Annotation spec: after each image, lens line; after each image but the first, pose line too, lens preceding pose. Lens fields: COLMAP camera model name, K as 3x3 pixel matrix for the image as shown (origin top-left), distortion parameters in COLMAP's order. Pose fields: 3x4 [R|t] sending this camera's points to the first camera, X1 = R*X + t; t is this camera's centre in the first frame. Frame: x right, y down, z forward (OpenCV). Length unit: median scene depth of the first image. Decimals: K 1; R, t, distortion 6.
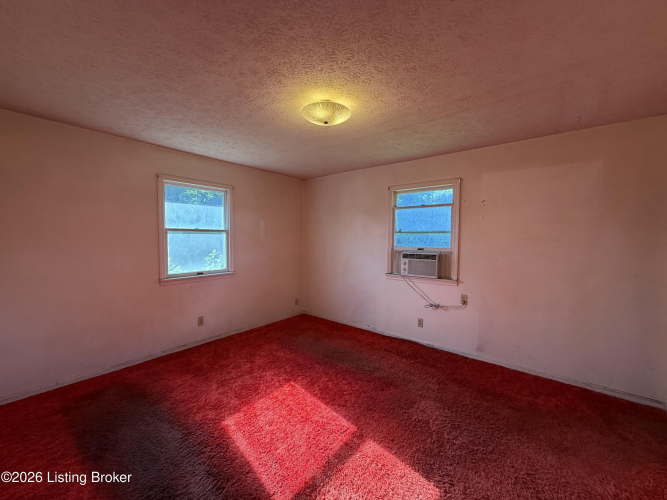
lens RADIAL K [[265.9, 0, 332.8], [0, 265.9, 246.1], [0, 0, 1]] dist [-0.001825, 0.000383]
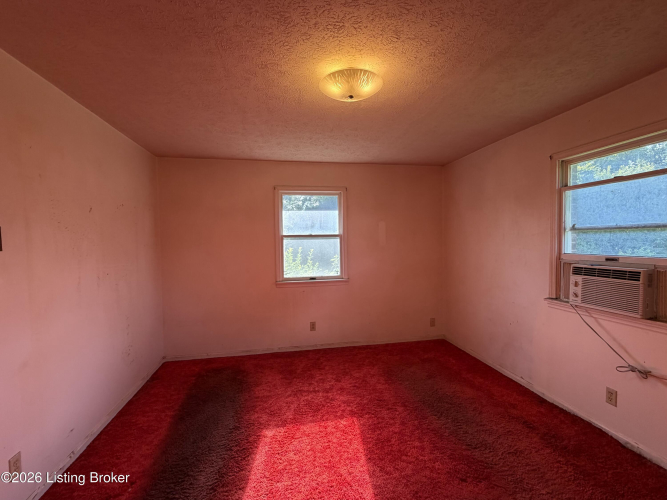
lens RADIAL K [[303.0, 0, 331.7], [0, 303.0, 245.9], [0, 0, 1]] dist [-0.001110, 0.000275]
pose [[0.765670, -0.005349, -0.643212, 0.315261], [-0.002690, 0.999930, -0.011518, -0.008372], [0.643228, 0.010550, 0.765602, 0.177203]]
